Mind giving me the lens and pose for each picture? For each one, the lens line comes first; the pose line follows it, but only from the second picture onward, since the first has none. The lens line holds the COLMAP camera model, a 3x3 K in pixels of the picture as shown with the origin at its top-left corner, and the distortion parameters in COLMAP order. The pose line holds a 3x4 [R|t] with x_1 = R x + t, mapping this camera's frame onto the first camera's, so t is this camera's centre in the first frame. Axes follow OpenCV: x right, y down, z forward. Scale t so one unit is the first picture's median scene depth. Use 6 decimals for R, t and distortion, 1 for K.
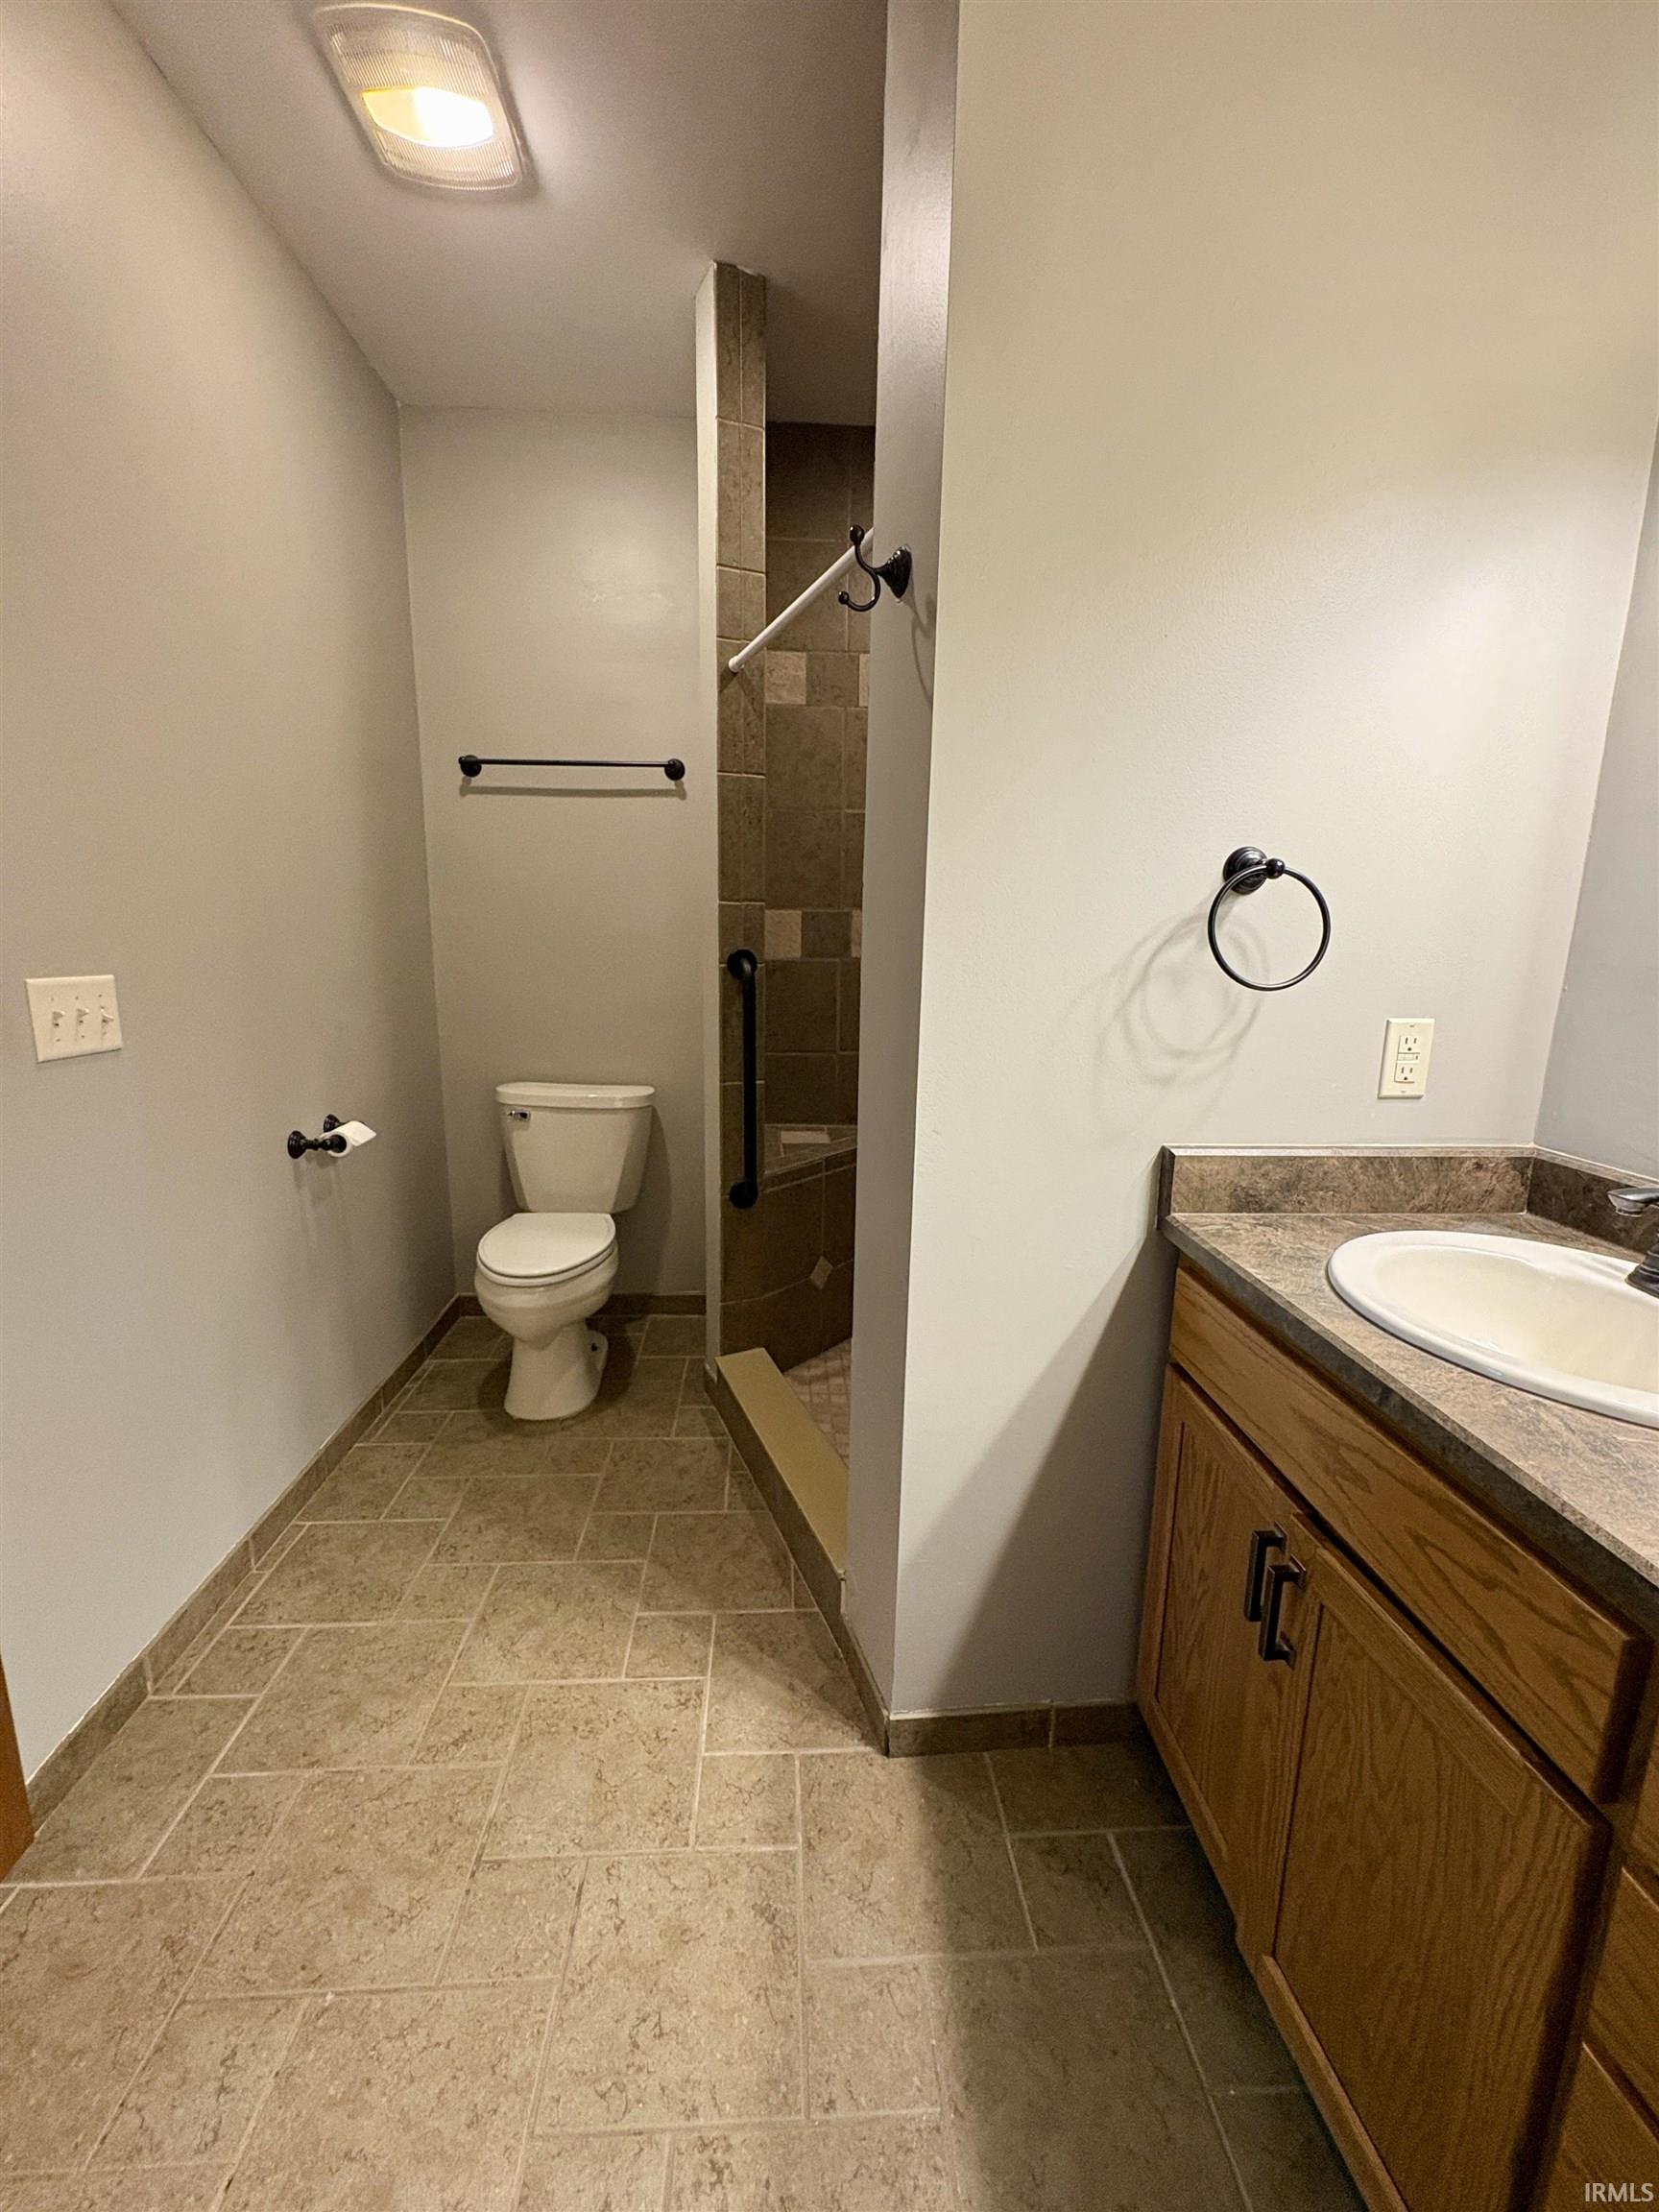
lens RADIAL K [[880.8, 0, 829.5], [0, 880.8, 1106.0], [0, 0, 1]] dist [-0.000336, 0.000293]
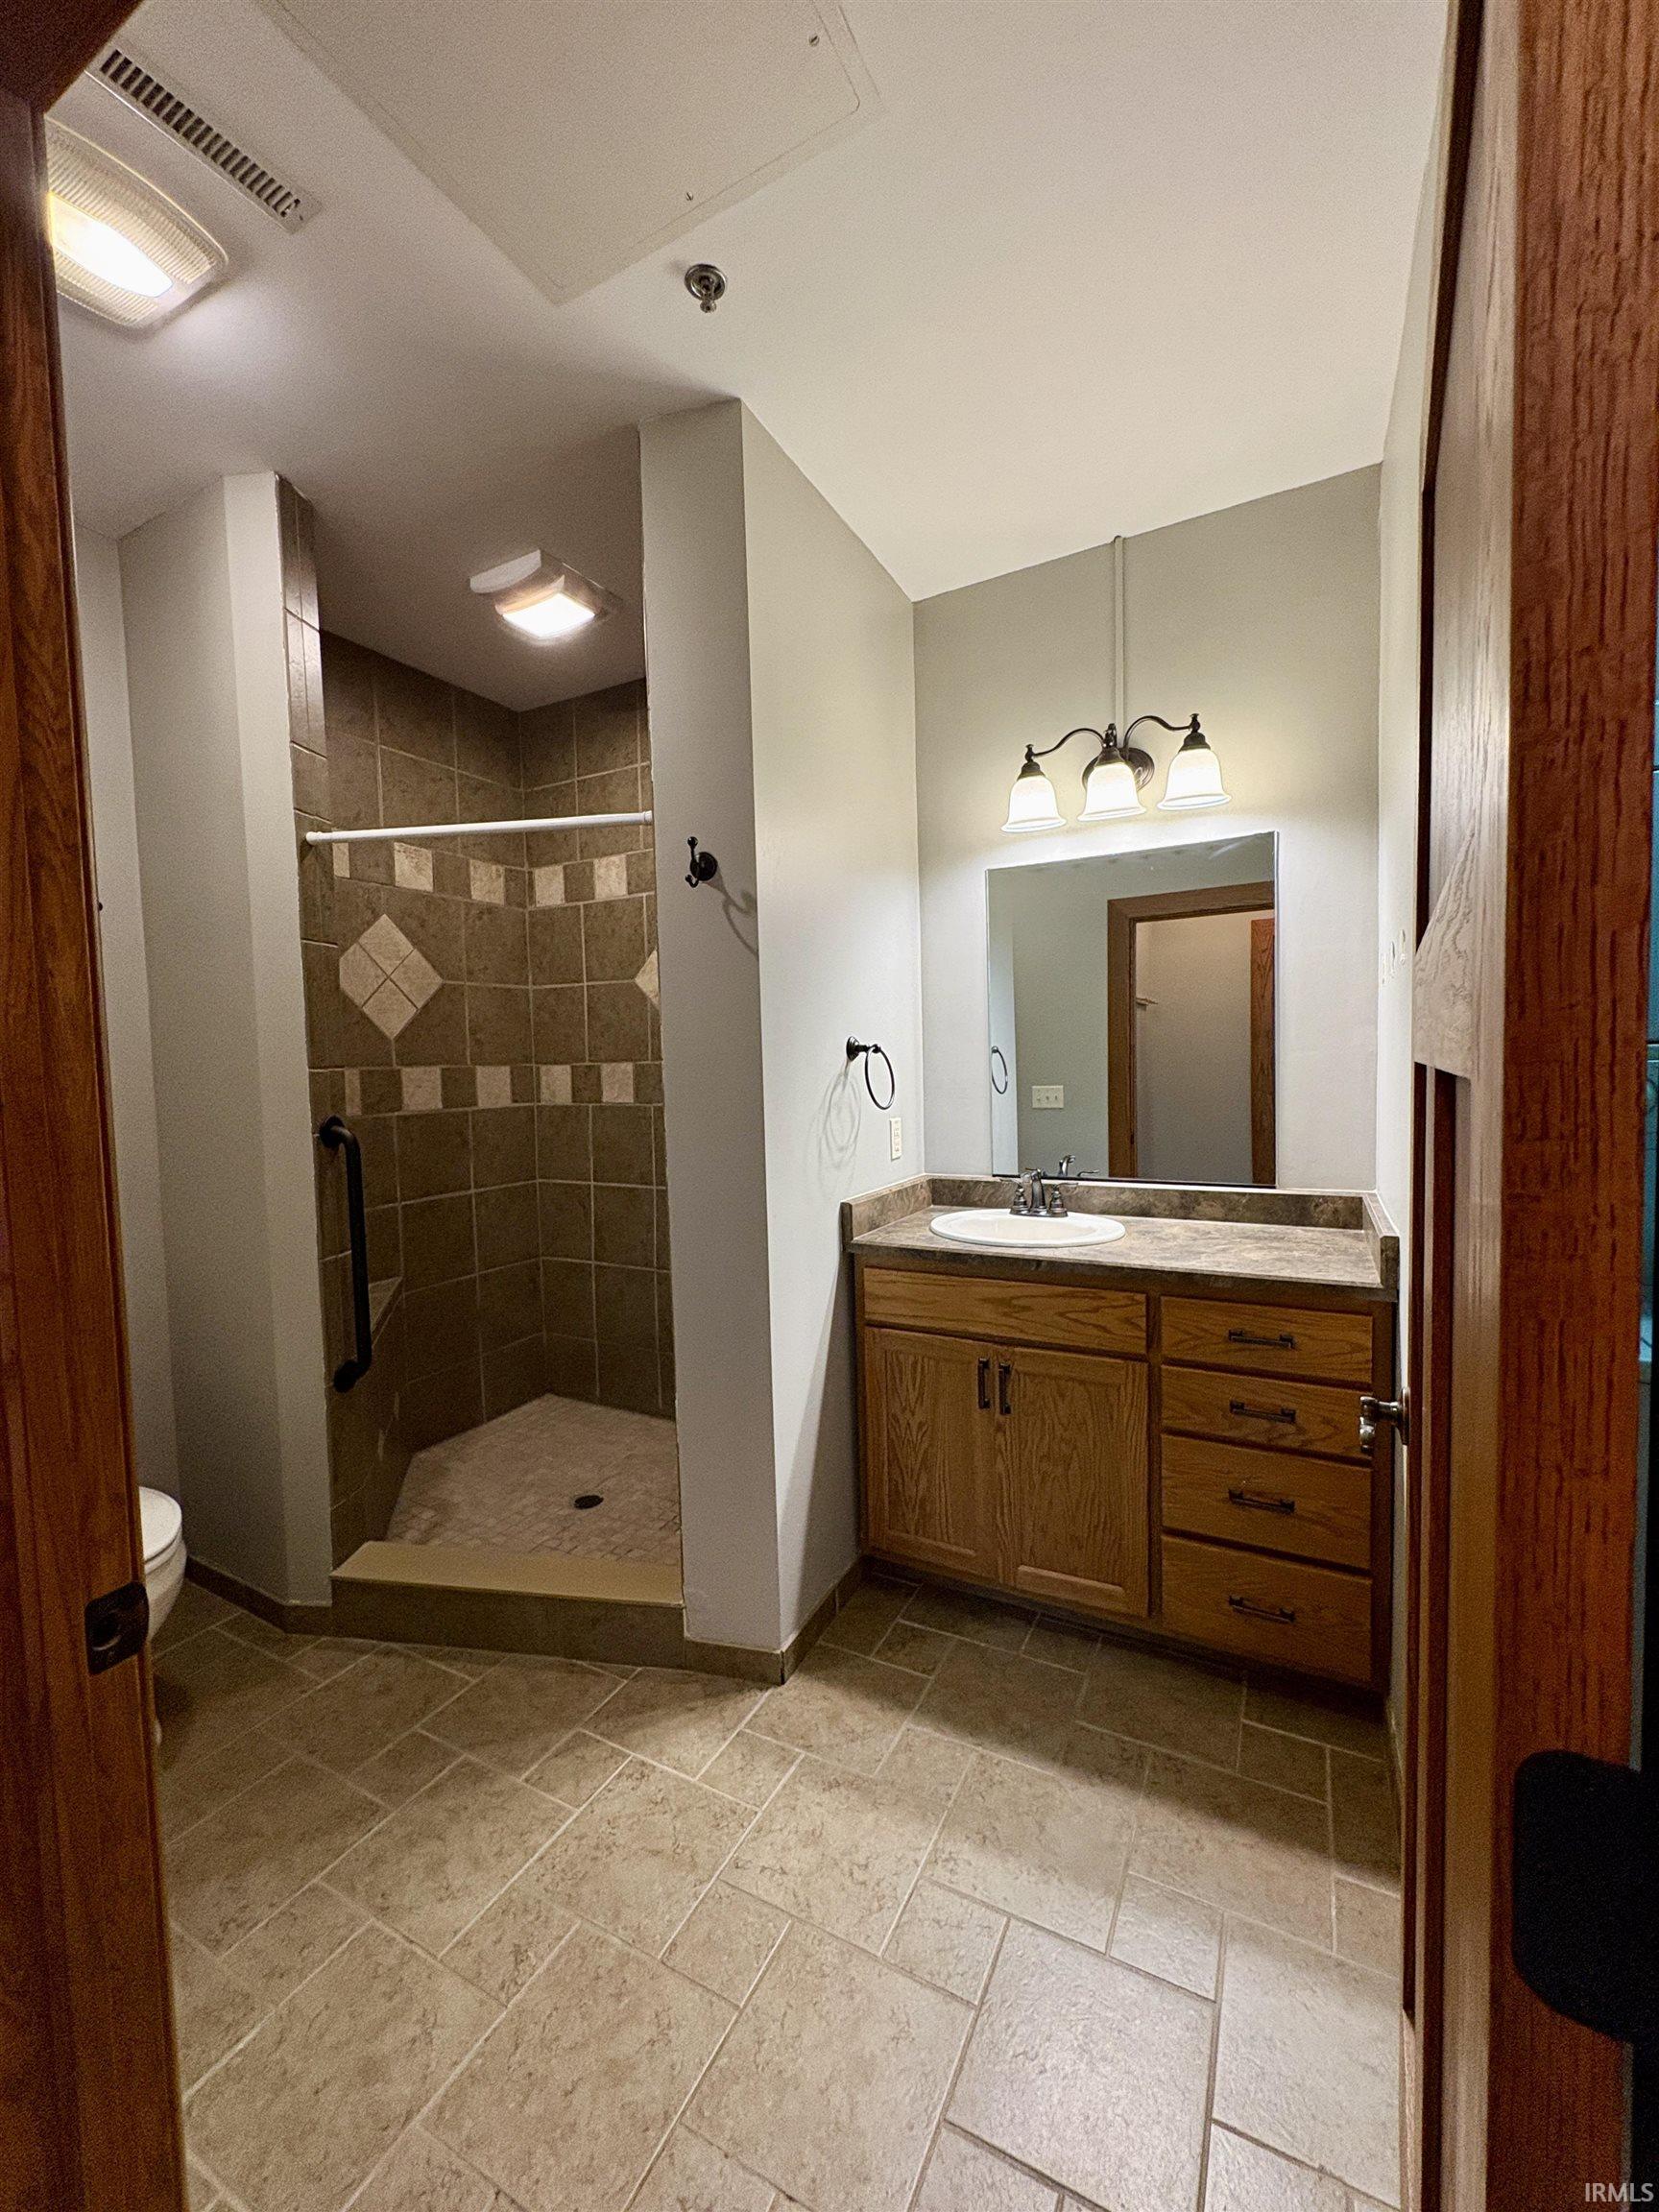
lens RADIAL K [[880.8, 0, 829.5], [0, 880.8, 1106.0], [0, 0, 1]] dist [-0.000336, 0.000293]
pose [[0.521789, -0.074846, 0.849785, -1.047619], [0.195465, 0.980132, -0.033693, -0.083306], [-0.830379, 0.183684, 0.526052, 0.062788]]
